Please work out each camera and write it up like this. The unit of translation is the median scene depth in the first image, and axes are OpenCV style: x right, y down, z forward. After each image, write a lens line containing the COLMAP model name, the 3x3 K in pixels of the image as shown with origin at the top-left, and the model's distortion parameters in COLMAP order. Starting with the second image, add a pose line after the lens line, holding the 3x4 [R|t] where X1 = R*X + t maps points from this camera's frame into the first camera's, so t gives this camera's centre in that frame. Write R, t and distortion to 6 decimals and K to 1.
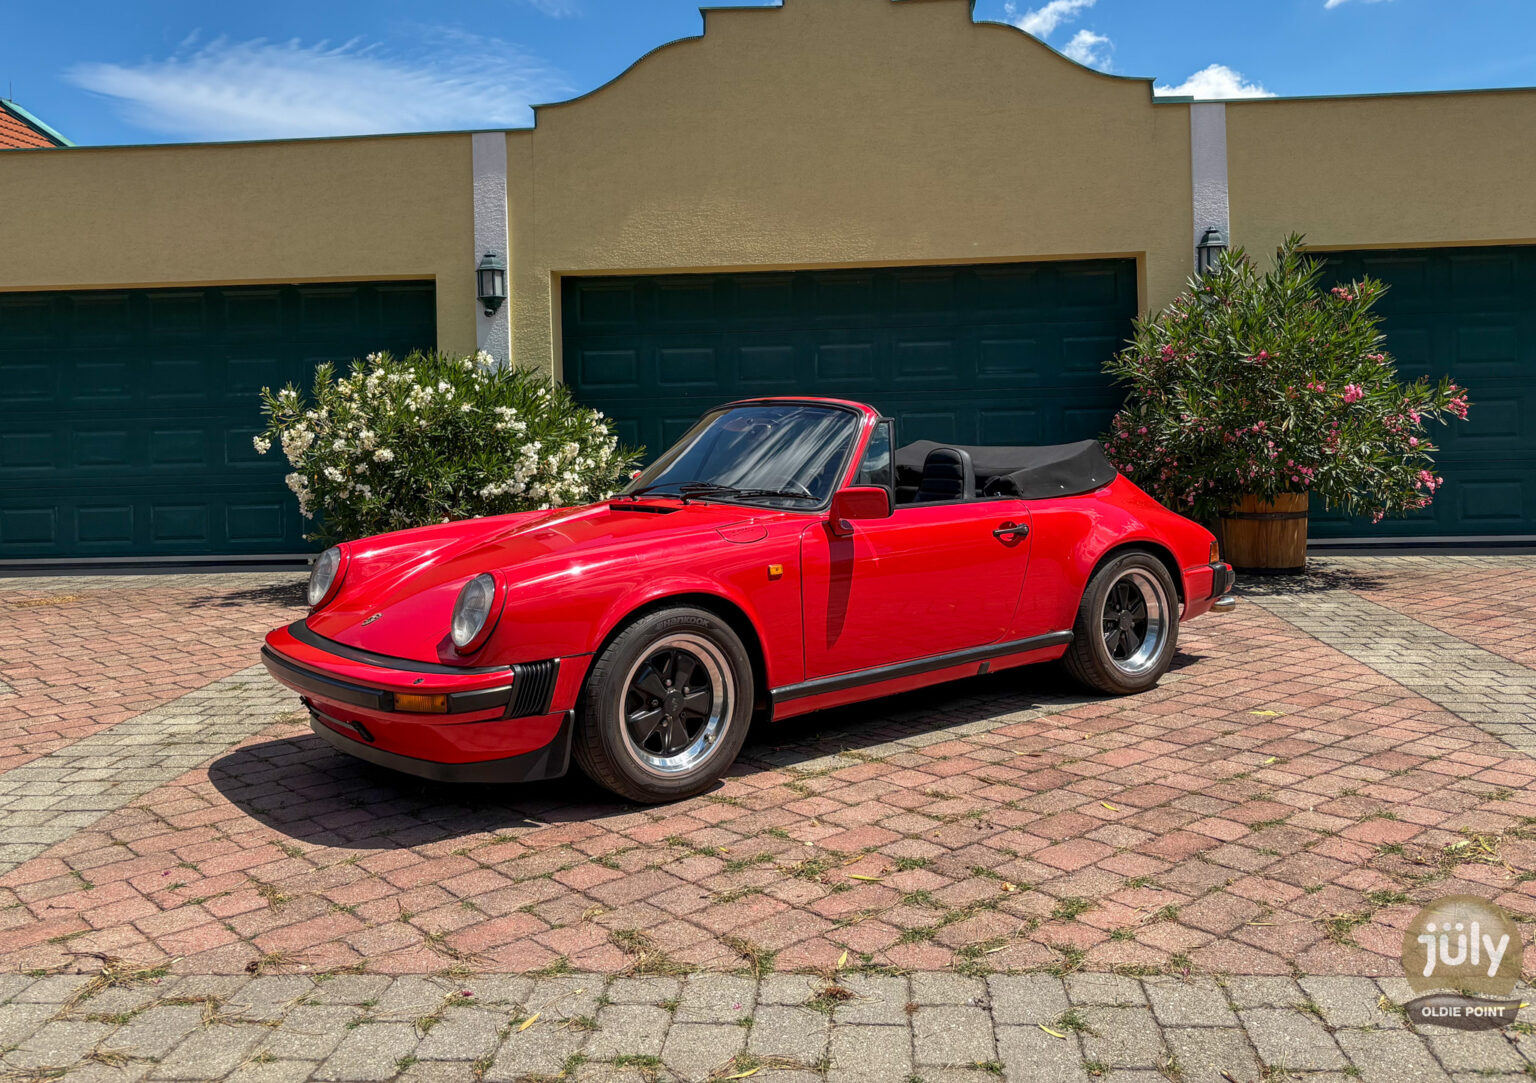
lens RADIAL K [[1324.5, 0, 790.5], [0, 1324.5, 446.6], [0, 0, 1]] dist [0.093711, -0.201166]
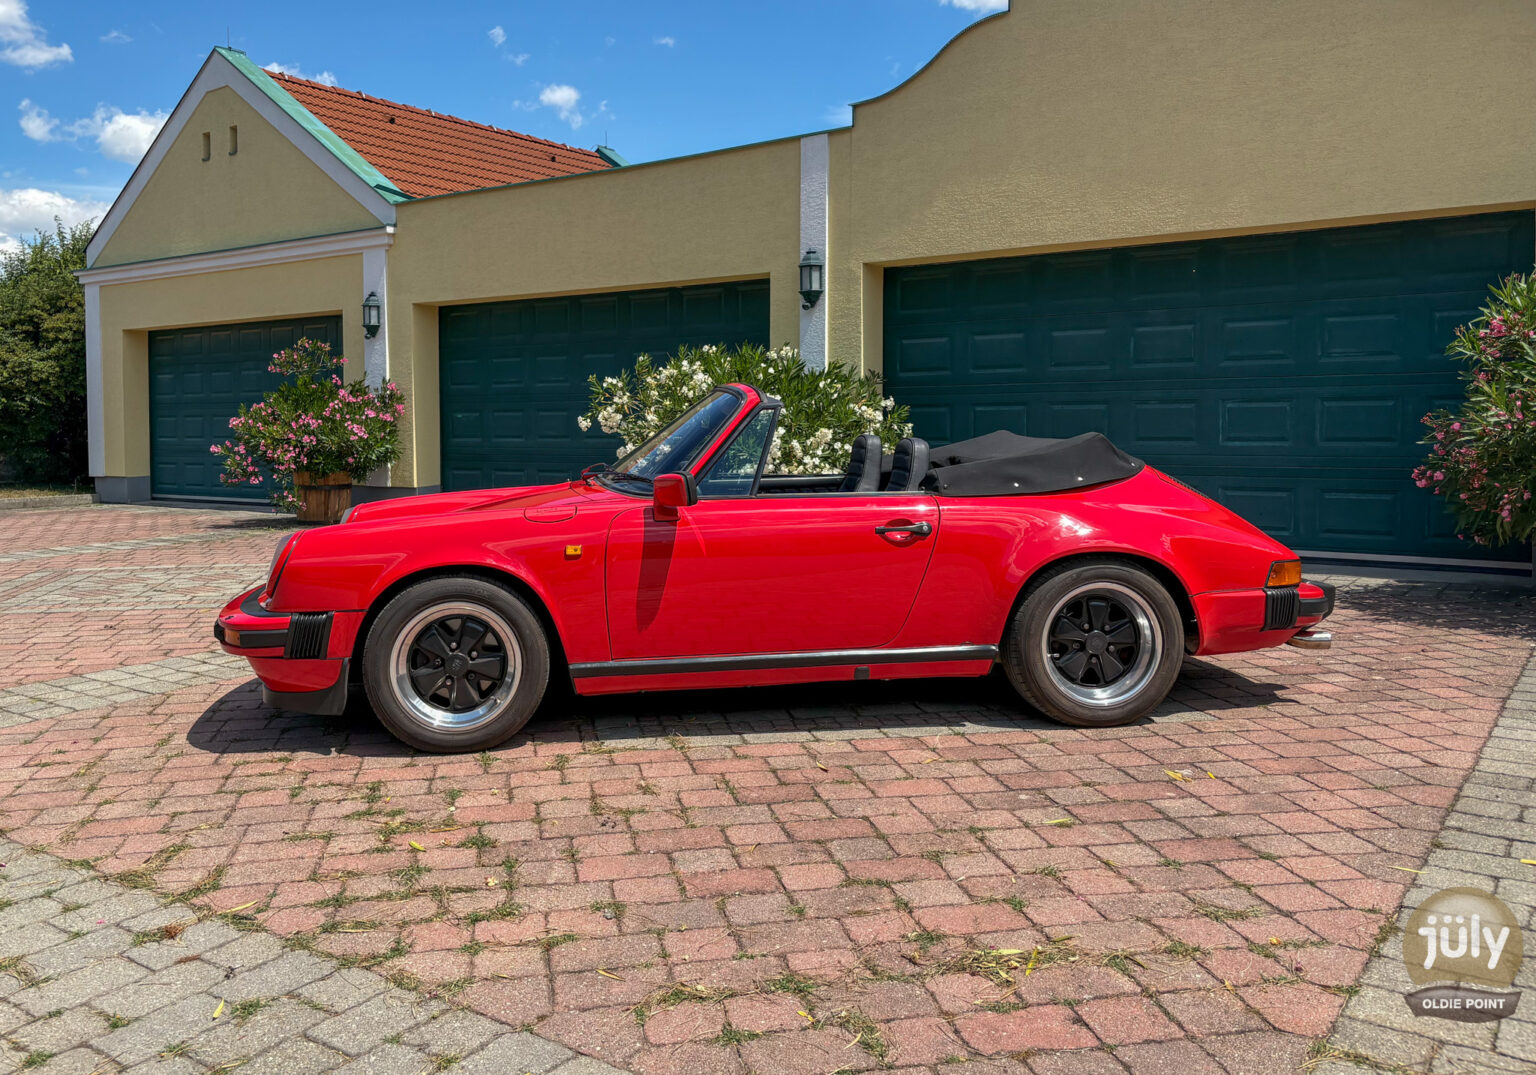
lens RADIAL K [[1243.1, 0, 736.1], [0, 1243.1, 504.5], [0, 0, 1]] dist [0.015538, -0.003166]
pose [[0.851230, 0.051079, -0.522301, 0.480271], [-0.021169, 0.997784, 0.063080, -0.004305], [0.524365, -0.042639, 0.850425, 0.203982]]
